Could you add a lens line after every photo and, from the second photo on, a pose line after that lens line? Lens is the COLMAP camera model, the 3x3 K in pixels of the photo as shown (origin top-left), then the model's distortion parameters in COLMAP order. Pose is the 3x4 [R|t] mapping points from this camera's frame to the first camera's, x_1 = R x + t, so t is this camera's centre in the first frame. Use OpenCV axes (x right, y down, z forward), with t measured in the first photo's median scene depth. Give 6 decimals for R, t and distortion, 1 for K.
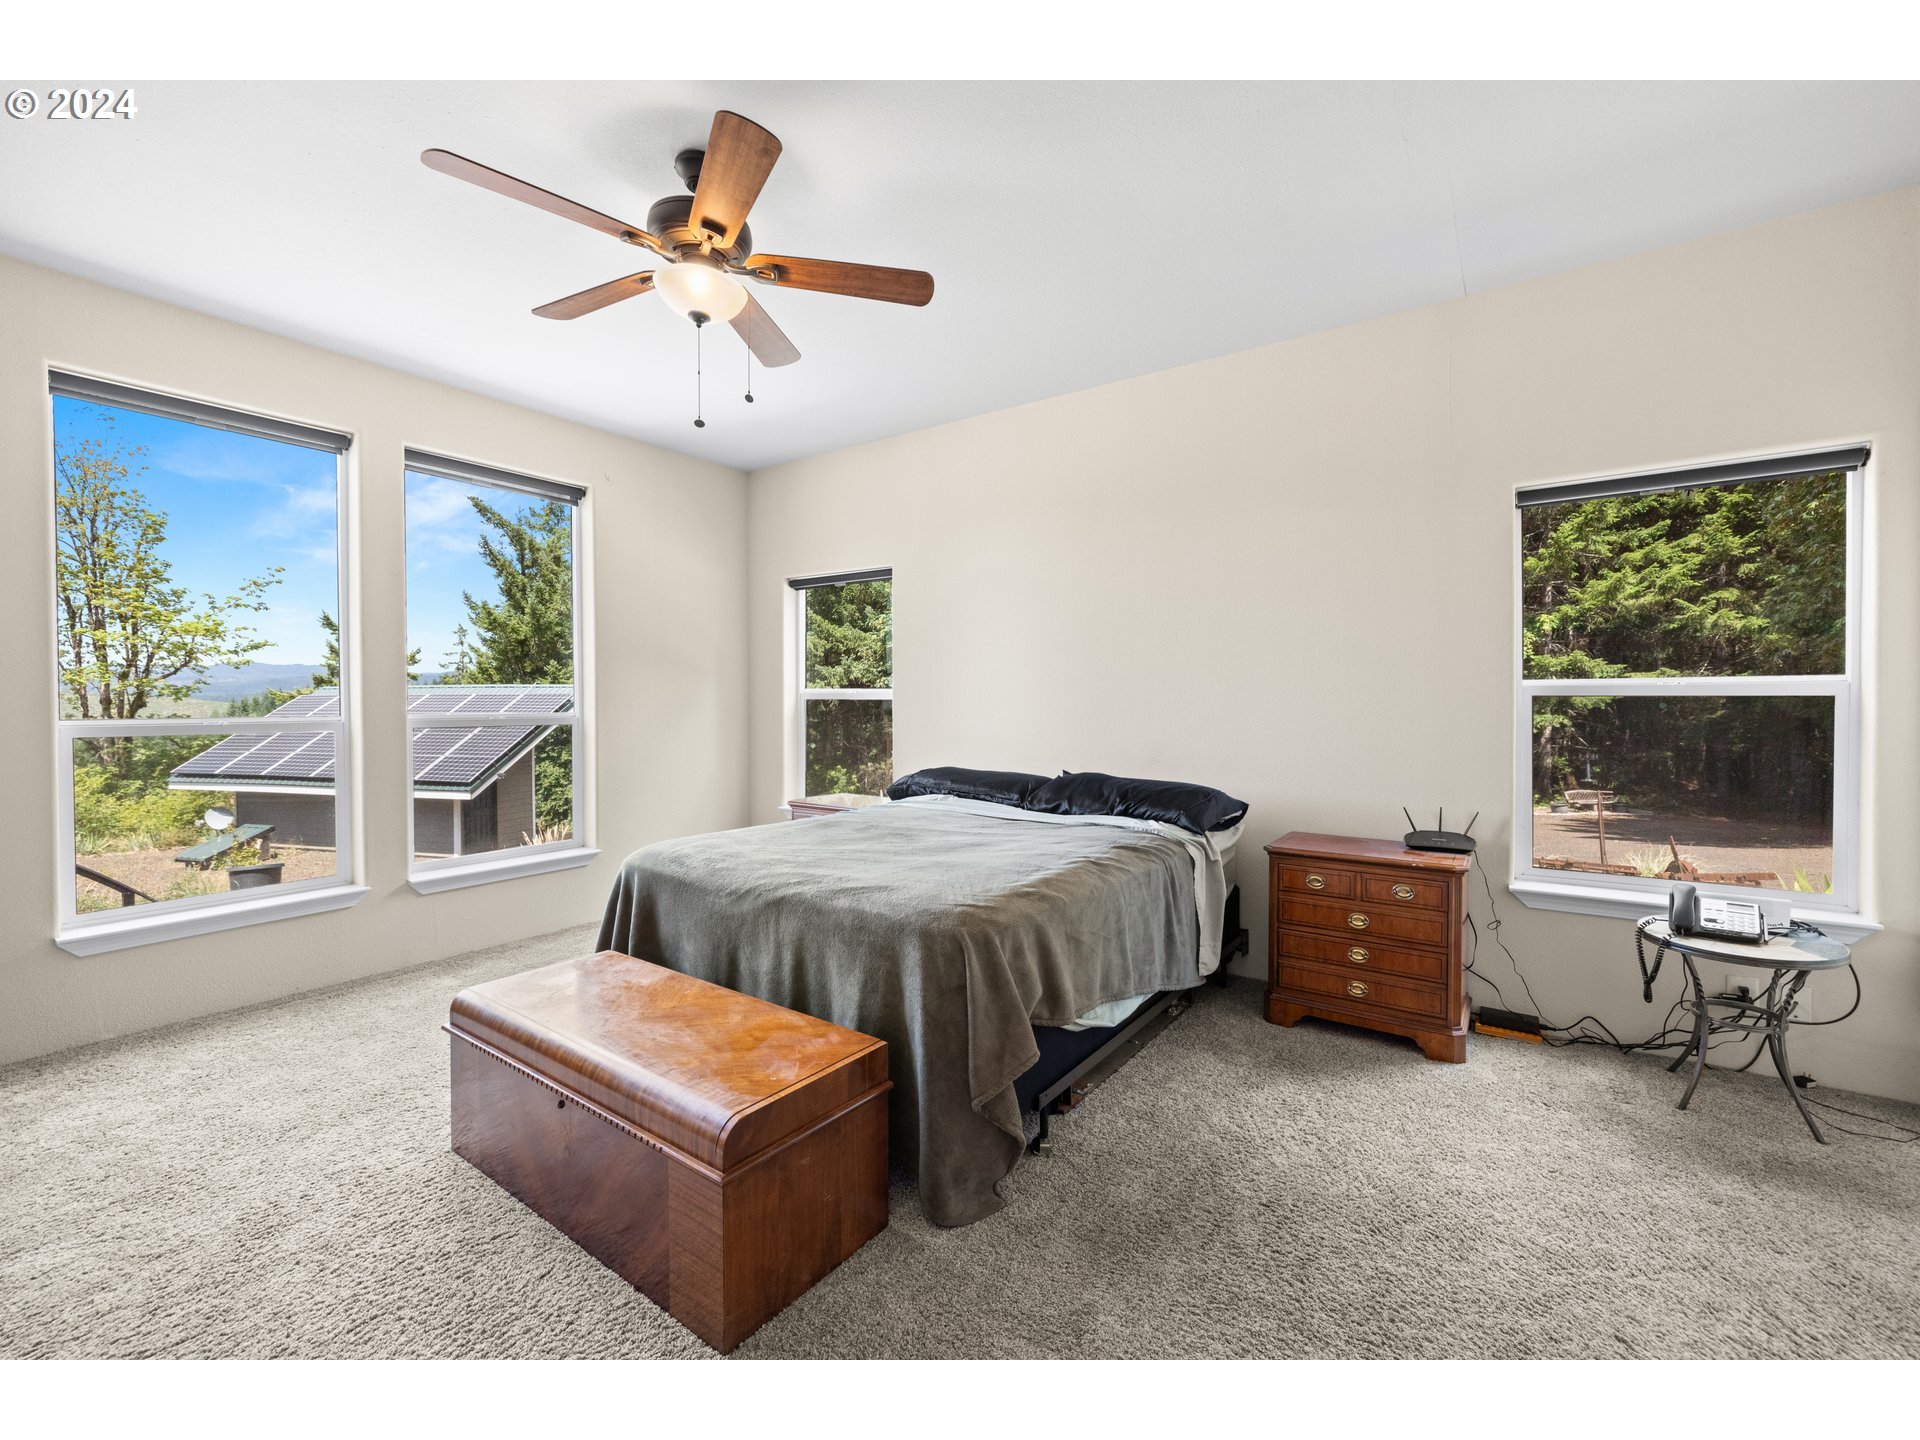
lens RADIAL K [[806.9, 0, 960.0], [0, 806.9, 720.0], [0, 0, 1]] dist [0.002308, -0.000028]
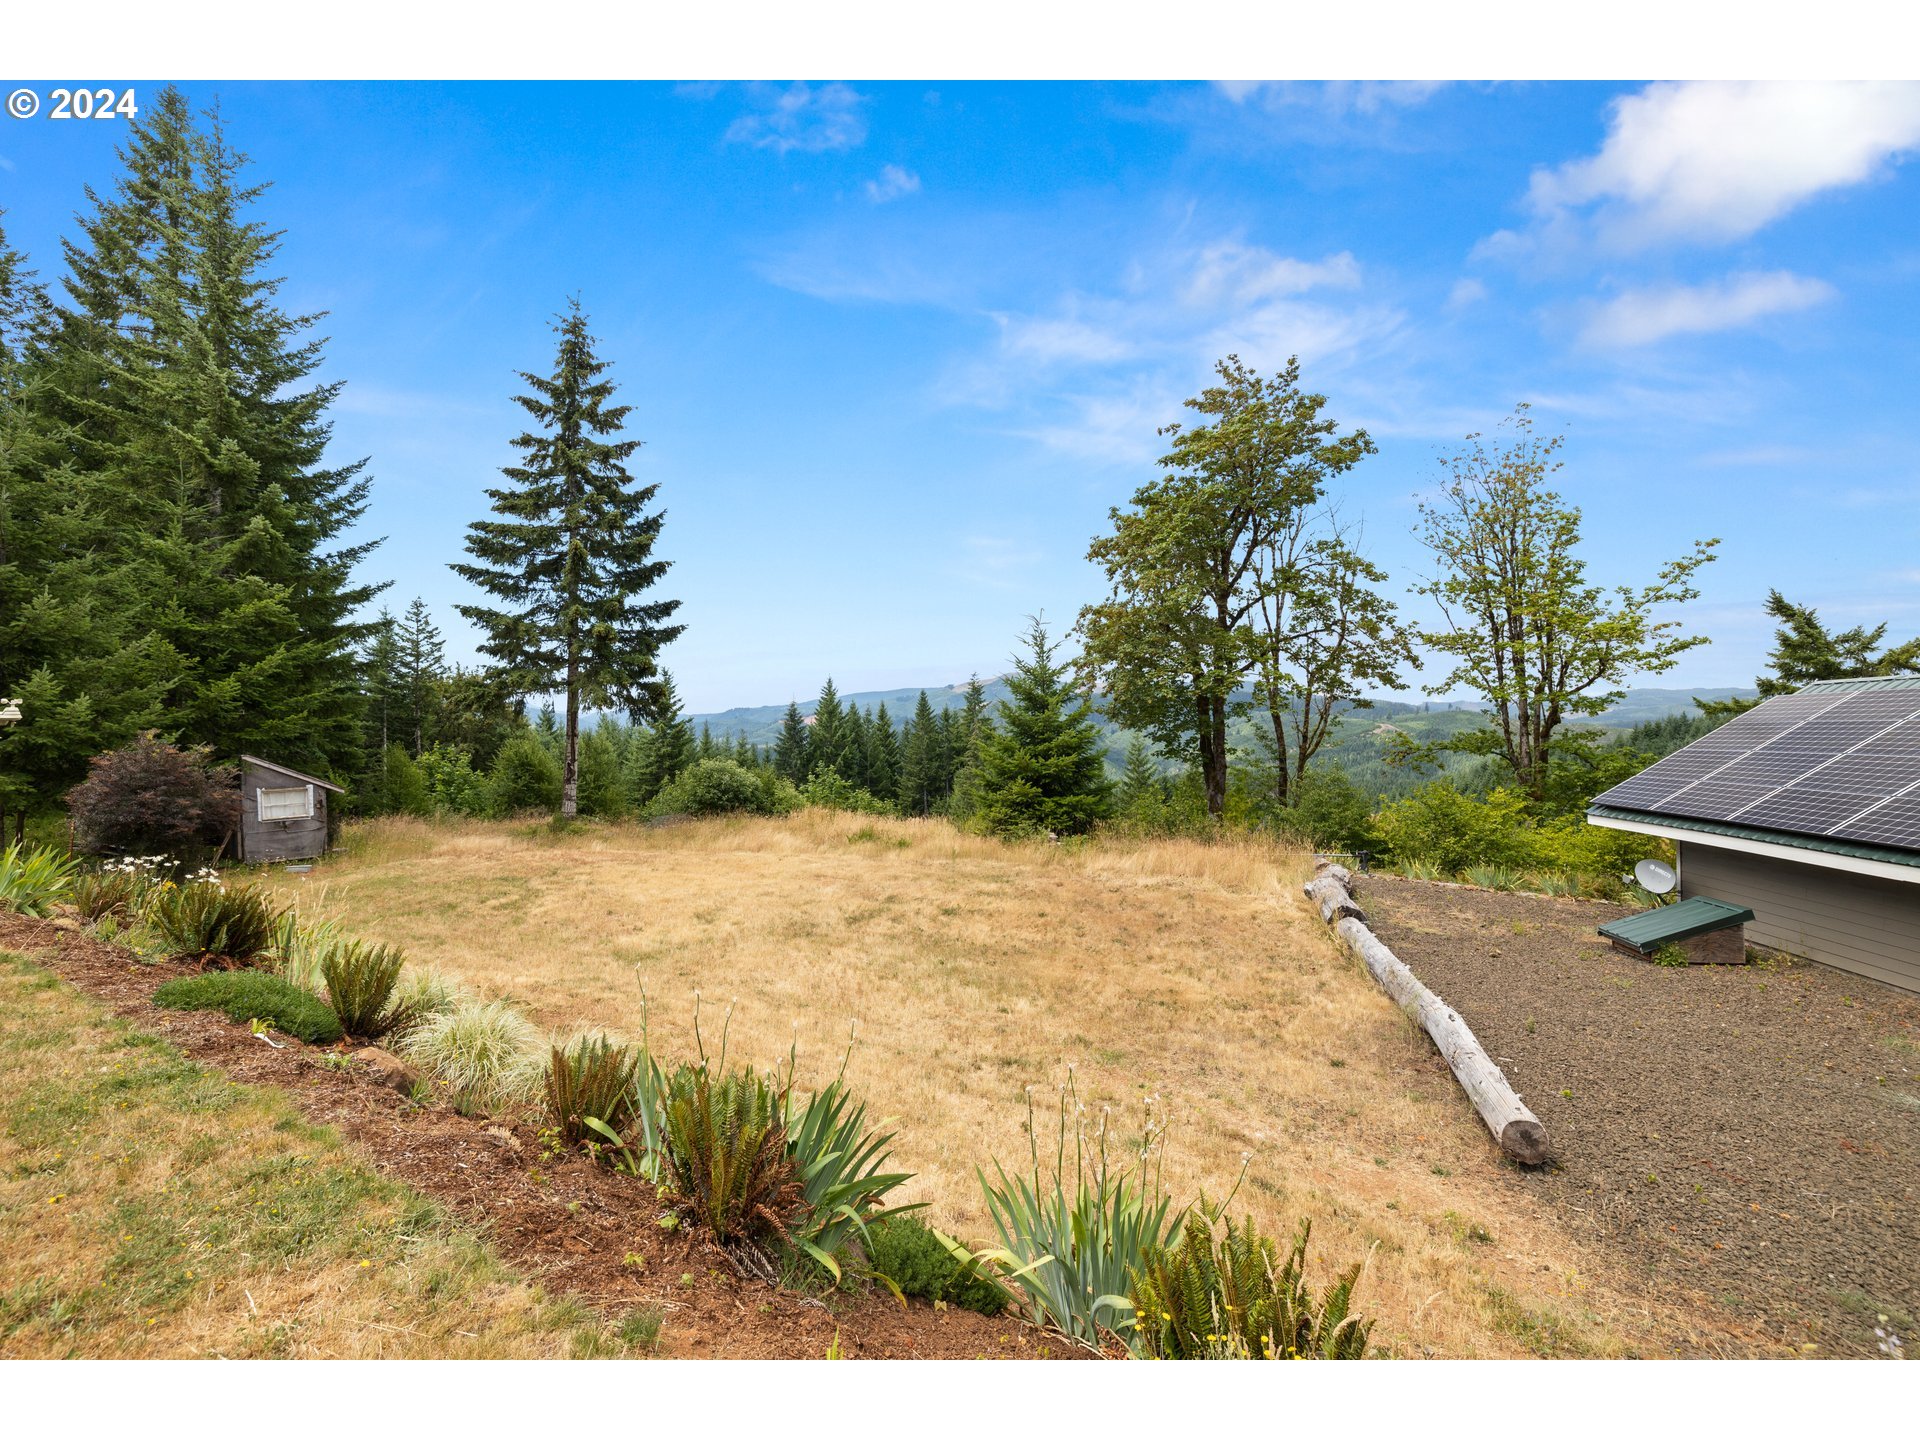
lens RADIAL K [[813.6, 0, 961.1], [0, 813.6, 695.7], [0, 0, 1]] dist [0.000244, -0.000441]
pose [[0.148369, -0.036192, -0.988270, -0.197734], [-0.026412, 0.998829, -0.040544, 0.008243], [0.988579, 0.032118, 0.147239, 0.194894]]
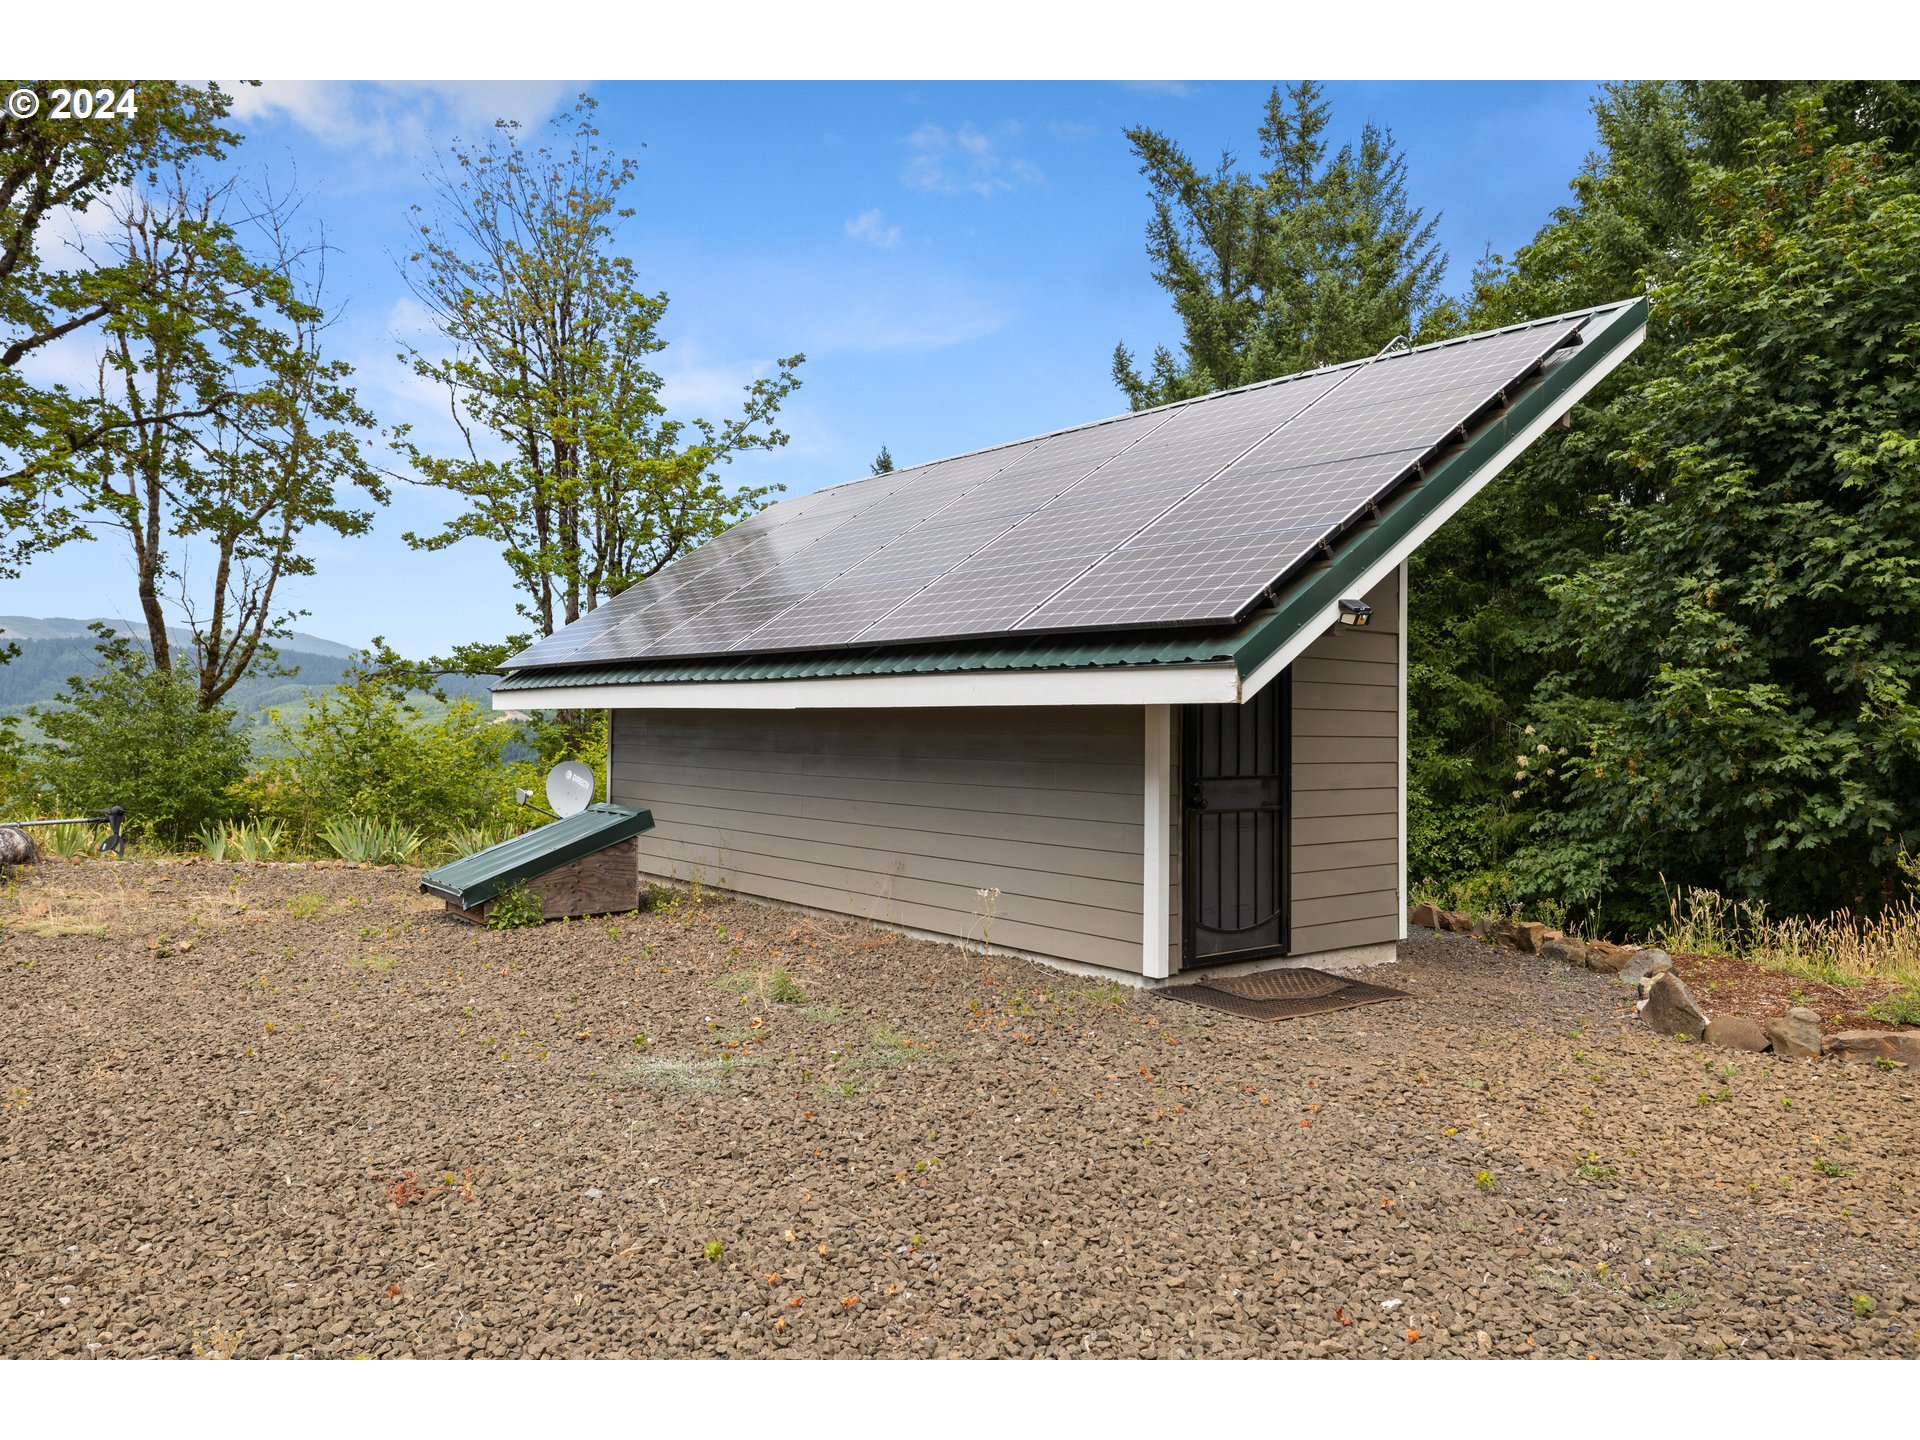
lens RADIAL K [[1364.3, 0, 963.9], [0, 1364.3, 665.6], [0, 0, 1]] dist [0.032909, -0.000649]
pose [[0.811167, -0.008127, -0.584758, -0.246774], [-0.035797, 0.997338, -0.063519, 0.060948], [0.583718, 0.072457, 0.808717, 0.365275]]
